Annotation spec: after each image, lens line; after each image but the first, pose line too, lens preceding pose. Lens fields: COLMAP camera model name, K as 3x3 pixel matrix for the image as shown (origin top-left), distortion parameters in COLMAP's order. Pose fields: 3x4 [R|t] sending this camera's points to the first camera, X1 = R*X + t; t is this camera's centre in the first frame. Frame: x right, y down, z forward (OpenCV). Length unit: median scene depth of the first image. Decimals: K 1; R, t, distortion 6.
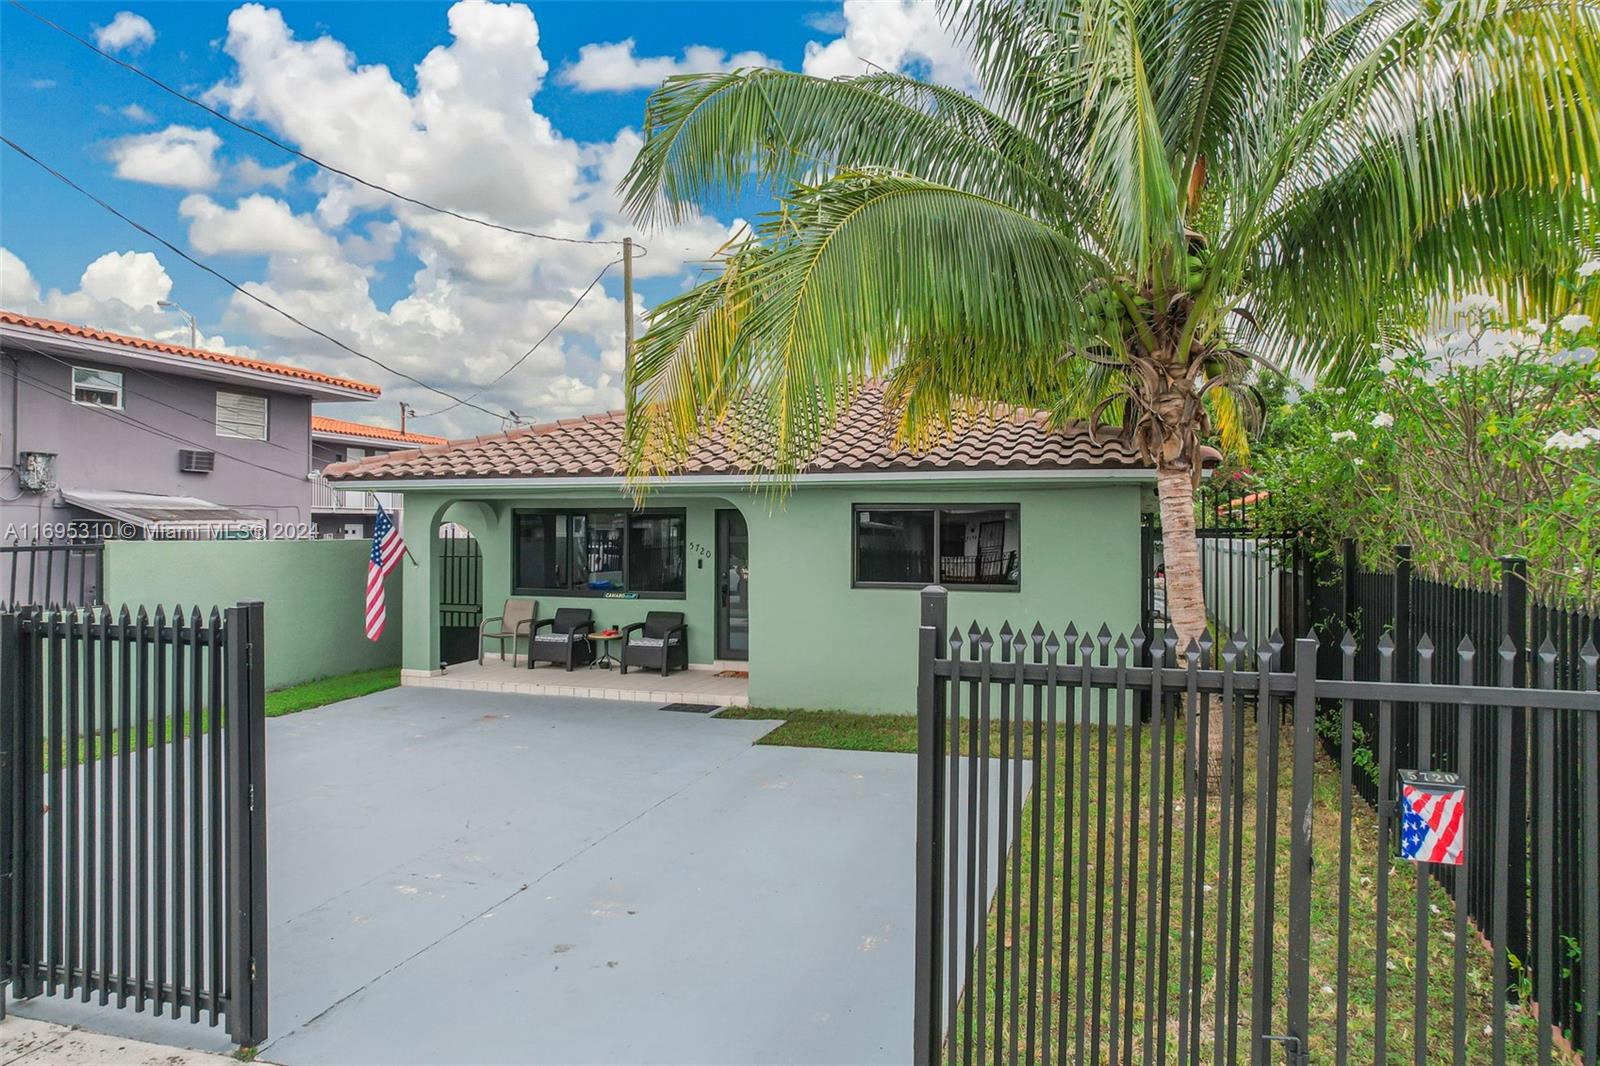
lens RADIAL K [[1091.2, 0, 800.7], [0, 1091.2, 567.5], [0, 0, 1]] dist [0.048729, 0.000174]
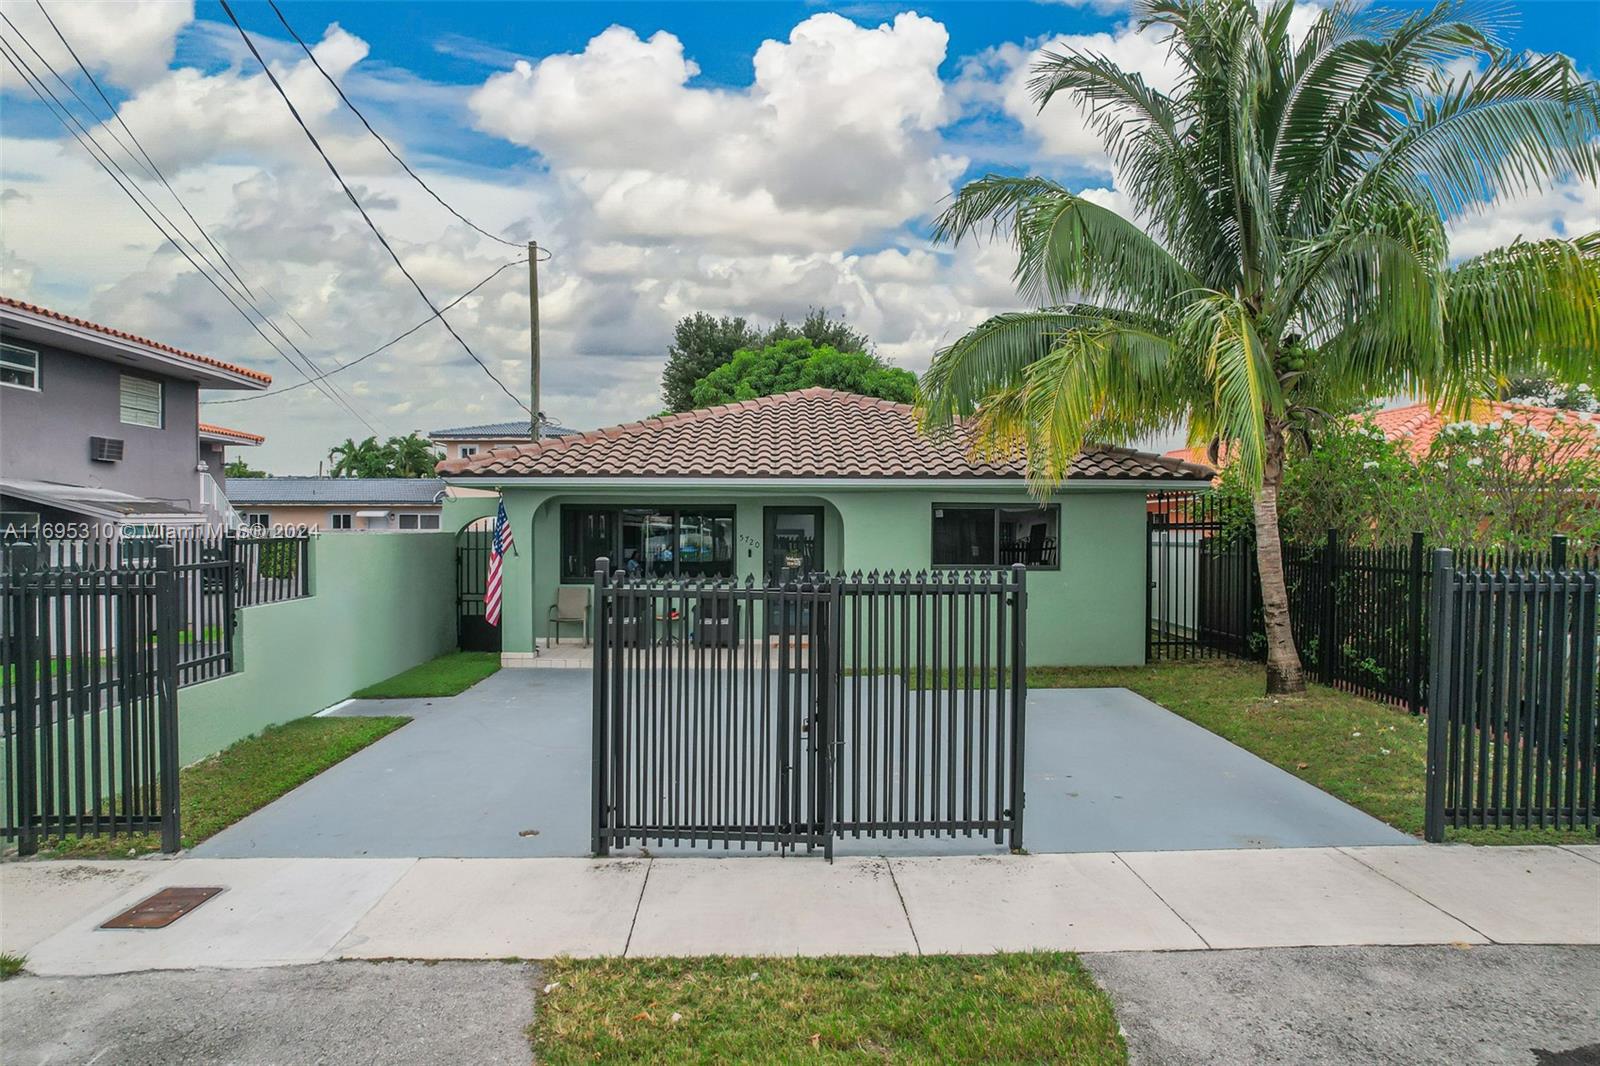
lens RADIAL K [[1091.2, 0, 800.7], [0, 1091.2, 567.5], [0, 0, 1]] dist [0.048729, 0.000174]
pose [[0.914235, -0.010448, 0.405050, -0.517909], [0.013443, 0.999899, -0.004551, 0.017723], [-0.404961, 0.009606, 0.914283, -0.096544]]
